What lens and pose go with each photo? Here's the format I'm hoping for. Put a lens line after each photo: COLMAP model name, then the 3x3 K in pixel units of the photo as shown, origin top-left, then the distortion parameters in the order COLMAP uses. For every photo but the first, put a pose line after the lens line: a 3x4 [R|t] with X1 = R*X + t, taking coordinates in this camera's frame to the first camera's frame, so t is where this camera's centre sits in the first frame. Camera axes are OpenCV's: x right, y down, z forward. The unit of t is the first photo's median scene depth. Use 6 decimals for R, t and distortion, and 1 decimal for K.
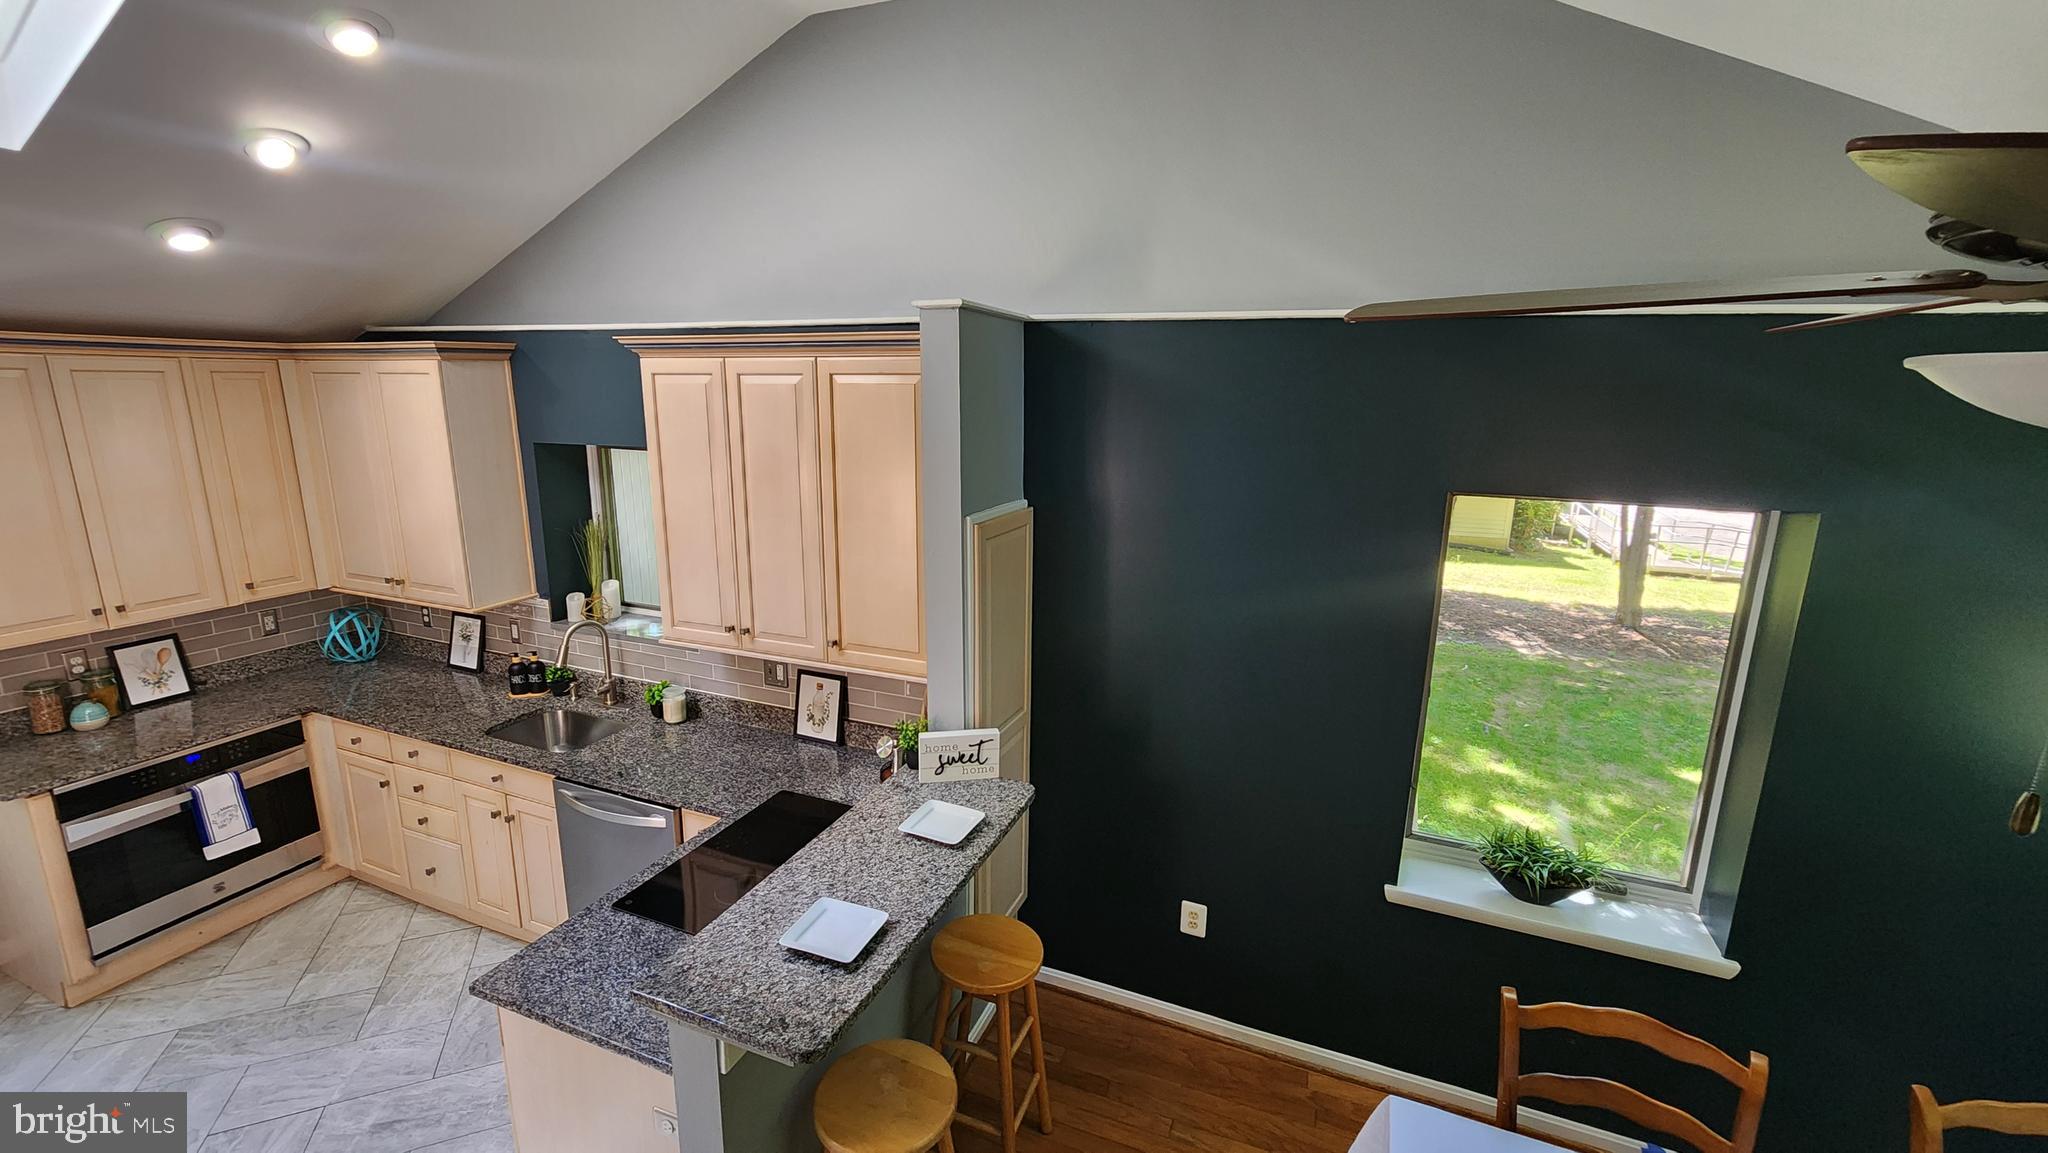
lens RADIAL K [[838.9, 0, 1022.6], [0, 838.9, 566.9], [0, 0, 1]] dist [-0.006378, 0.002339]
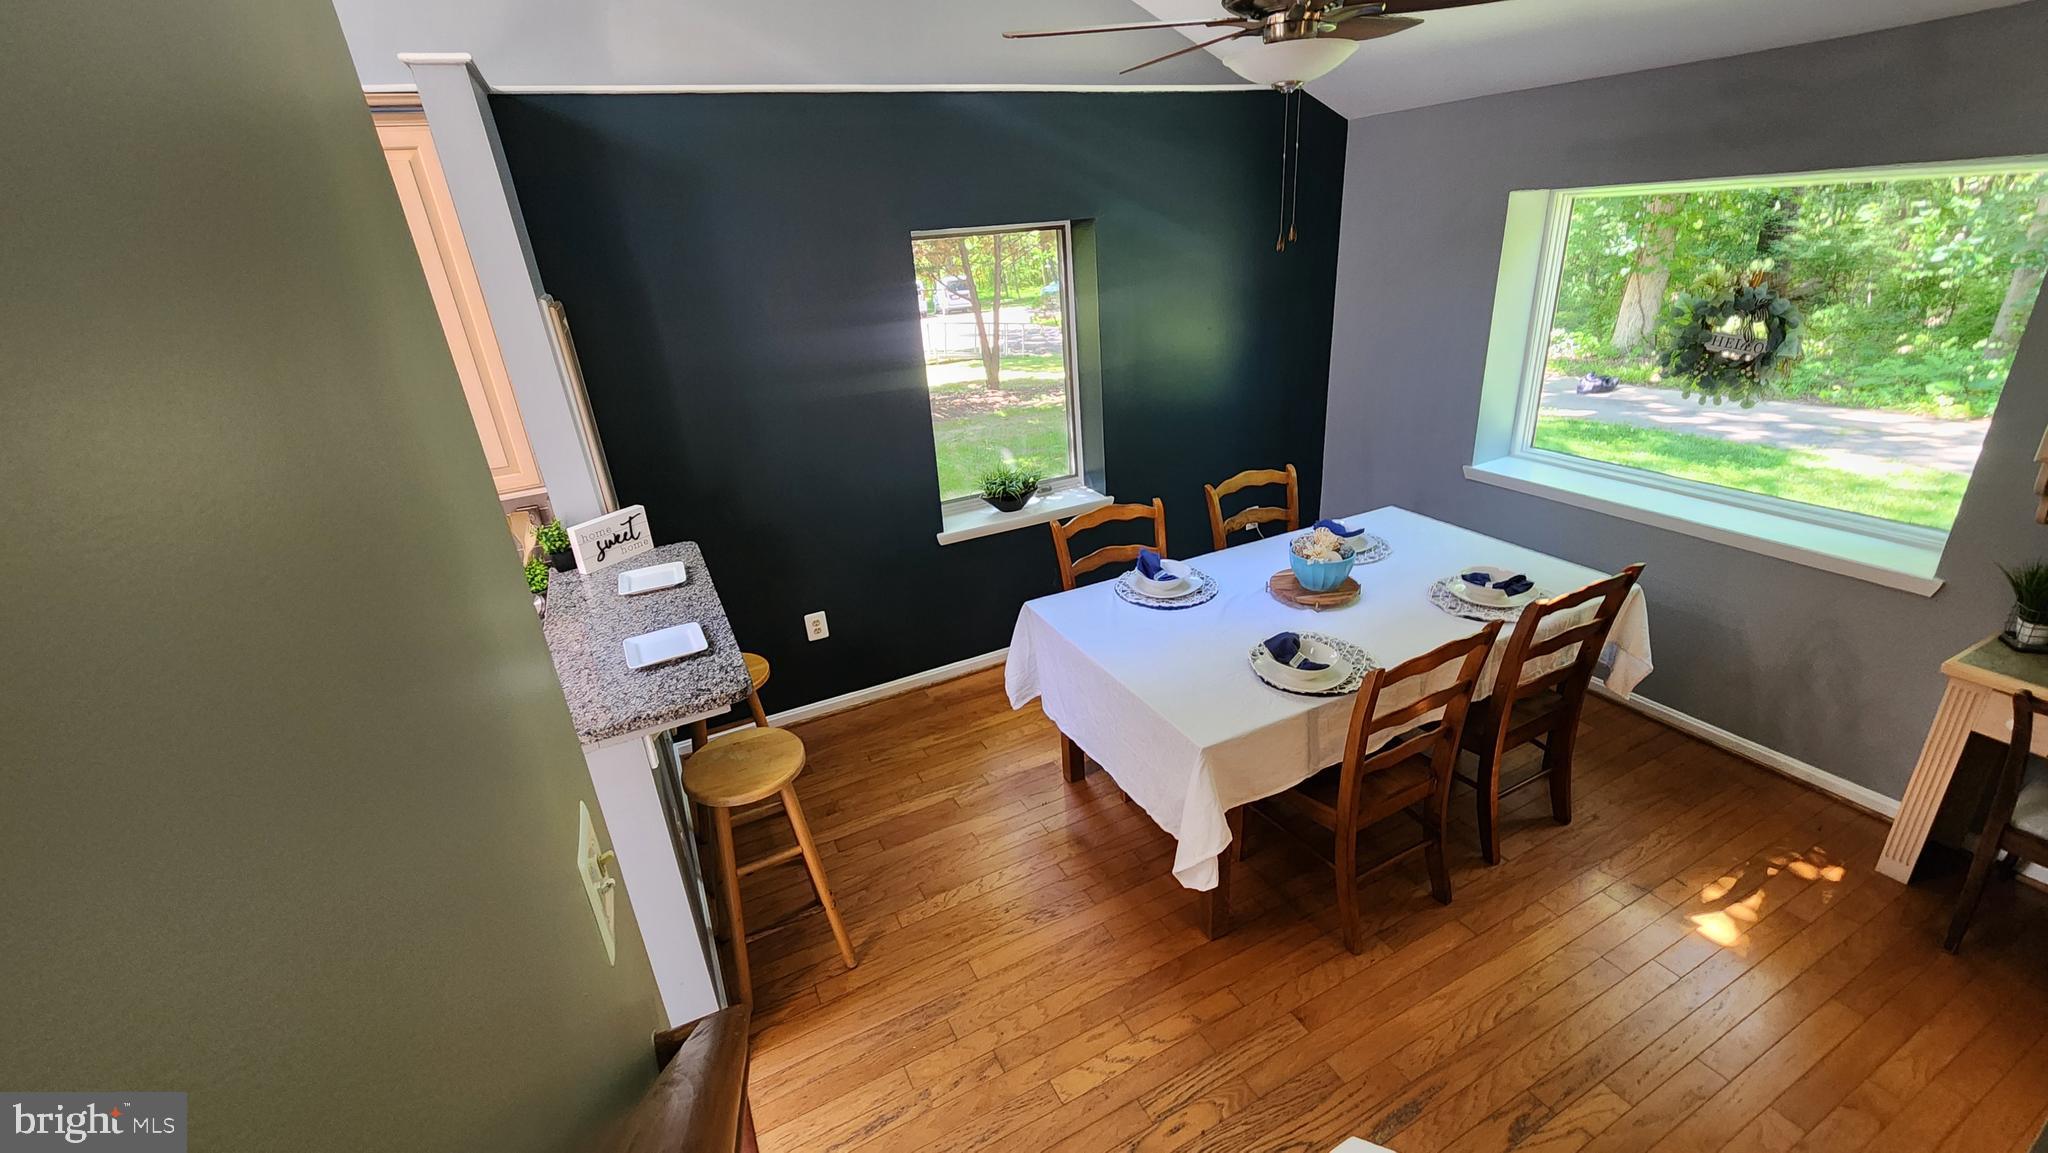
lens RADIAL K [[838.9, 0, 1016.7], [0, 838.9, 576.9], [0, 0, 1]] dist [-0.006378, 0.002339]
pose [[0.667811, -0.350611, 0.656582, -0.373065], [0.239791, 0.936422, 0.256153, 0.104975], [-0.704648, -0.013619, 0.709426, -0.076745]]
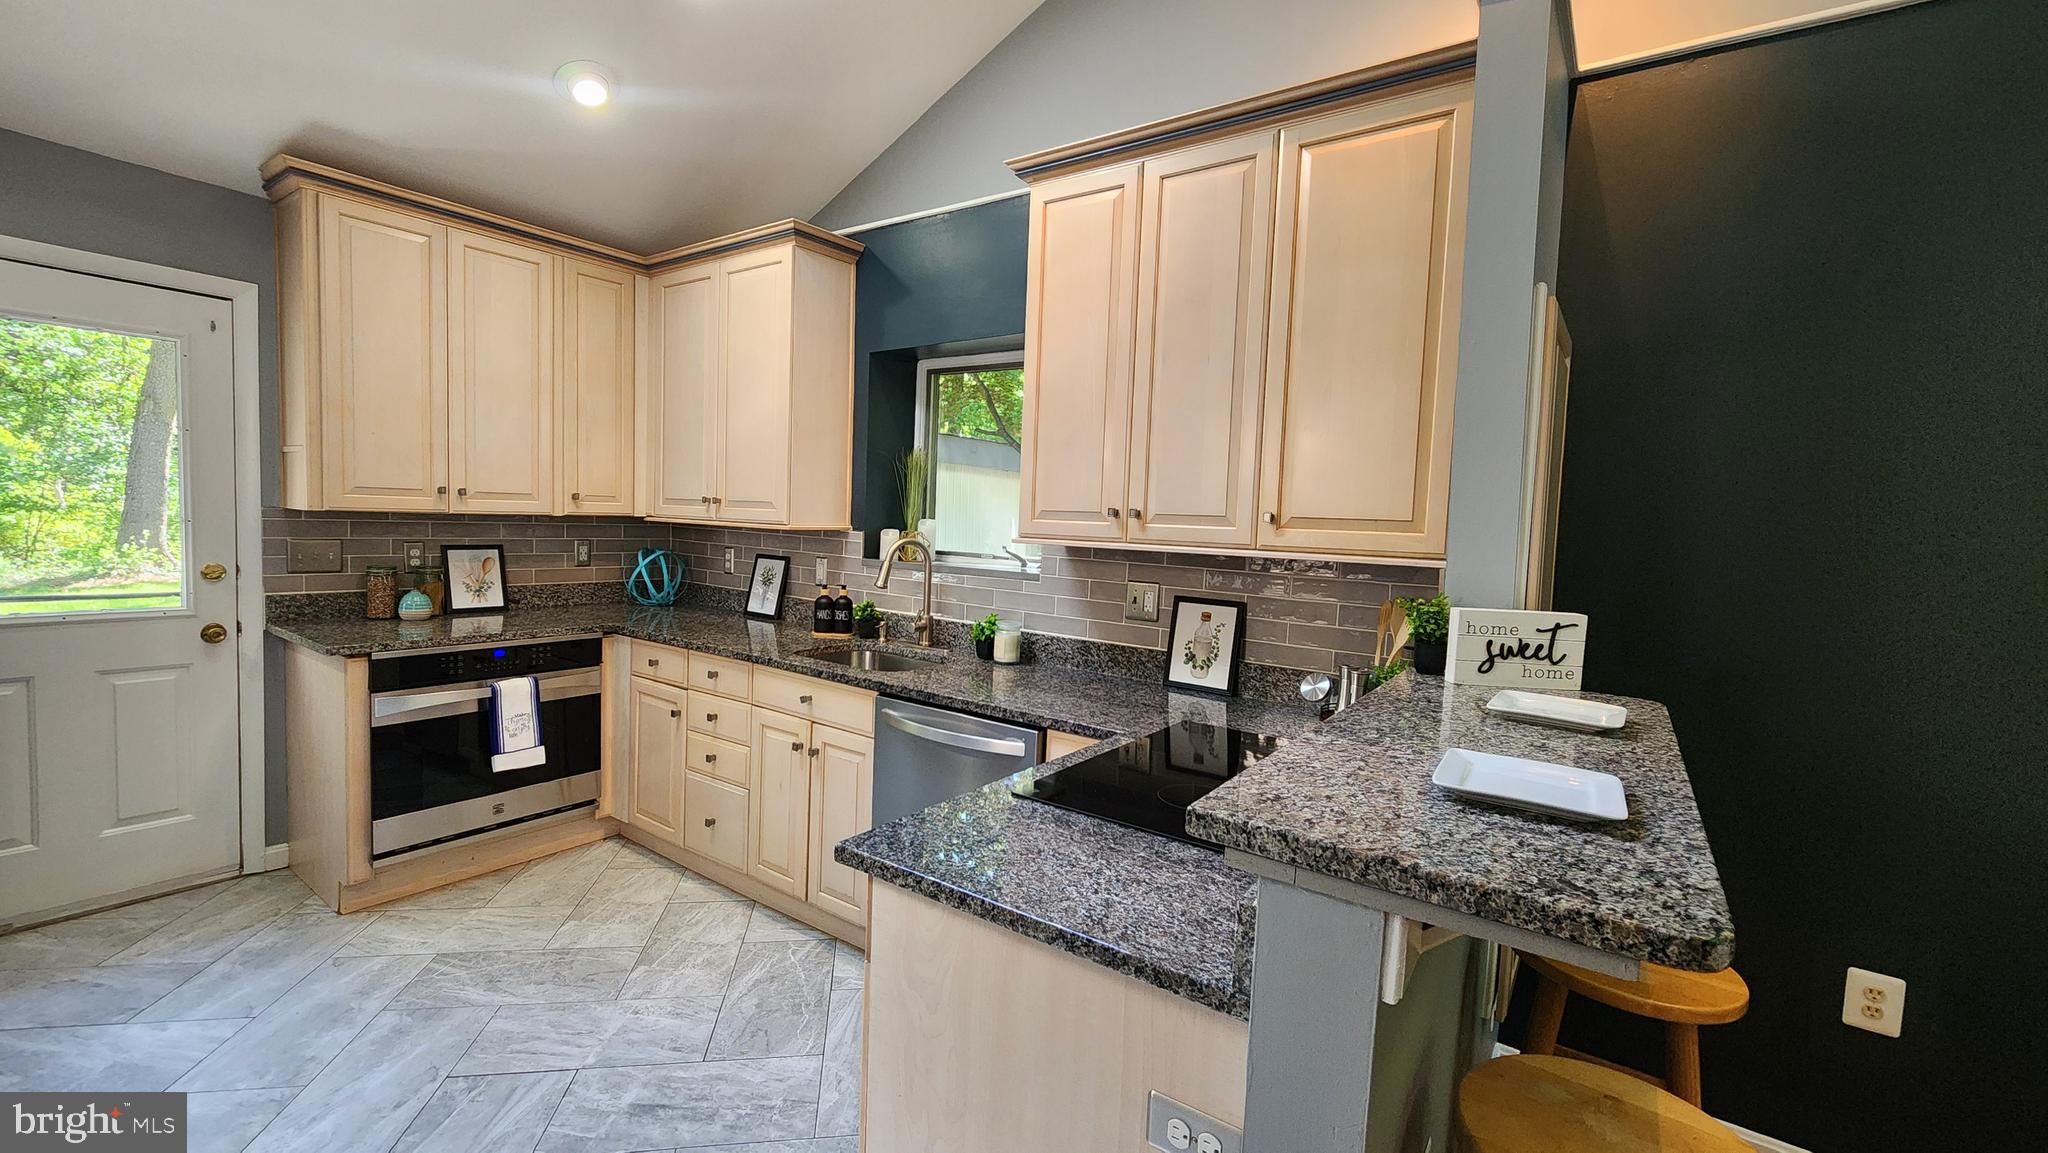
lens RADIAL K [[838.9, 0, 1030.3], [0, 838.9, 573.0], [0, 0, 1]] dist [-0.006378, 0.002339]
pose [[0.973955, 0.043688, -0.222494, -0.251722], [-0.076512, 0.987032, -0.141118, 0.243841], [0.213443, 0.154466, 0.964667, 0.250799]]
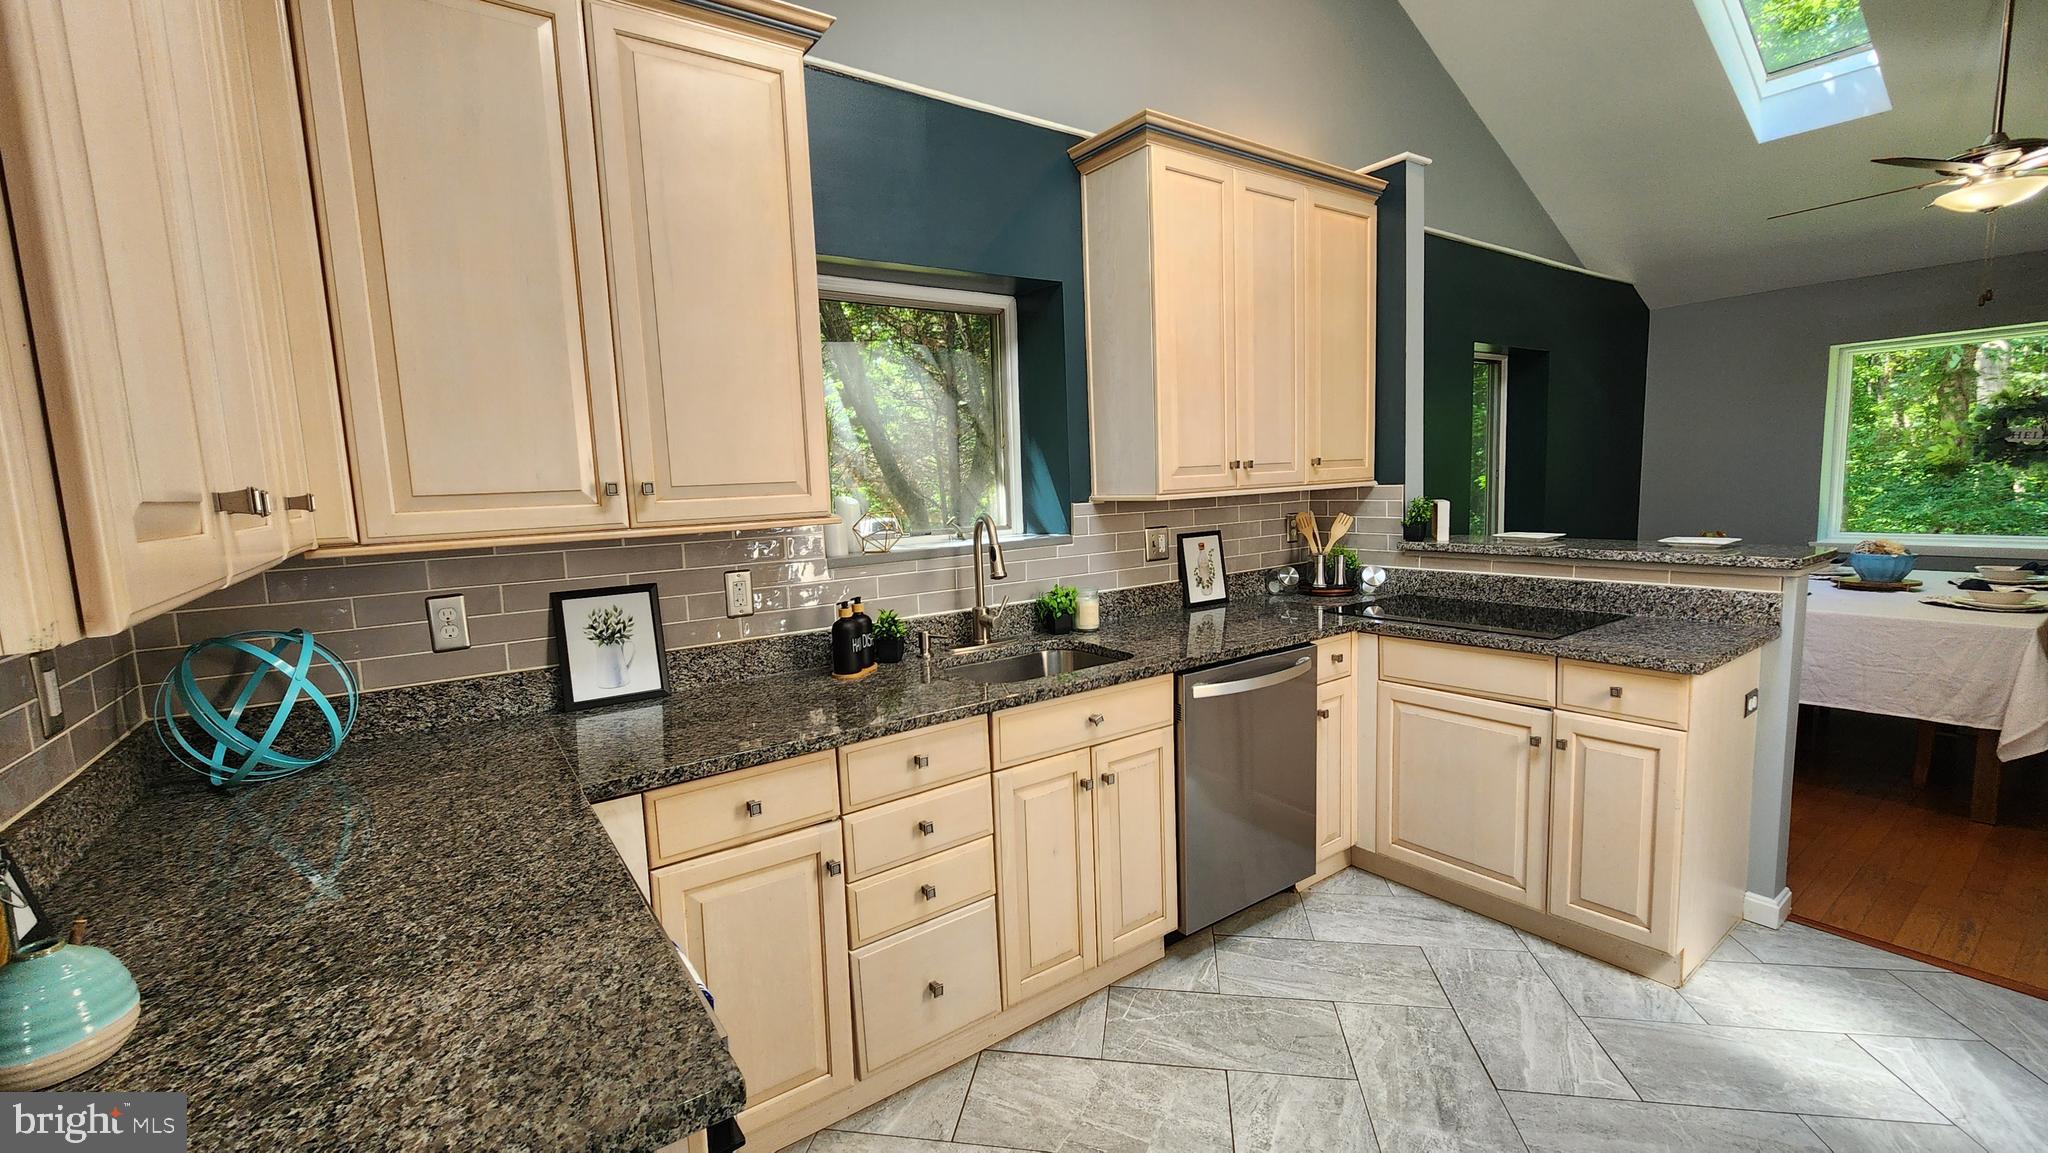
lens RADIAL K [[838.9, 0, 1010.3], [0, 838.9, 579.4], [0, 0, 1]] dist [-0.006378, 0.002339]
pose [[0.540124, -0.130504, 0.831405, -1.265209], [0.224335, 0.974485, 0.007224, 0.135227], [-0.811135, 0.182611, 0.555620, 0.715689]]
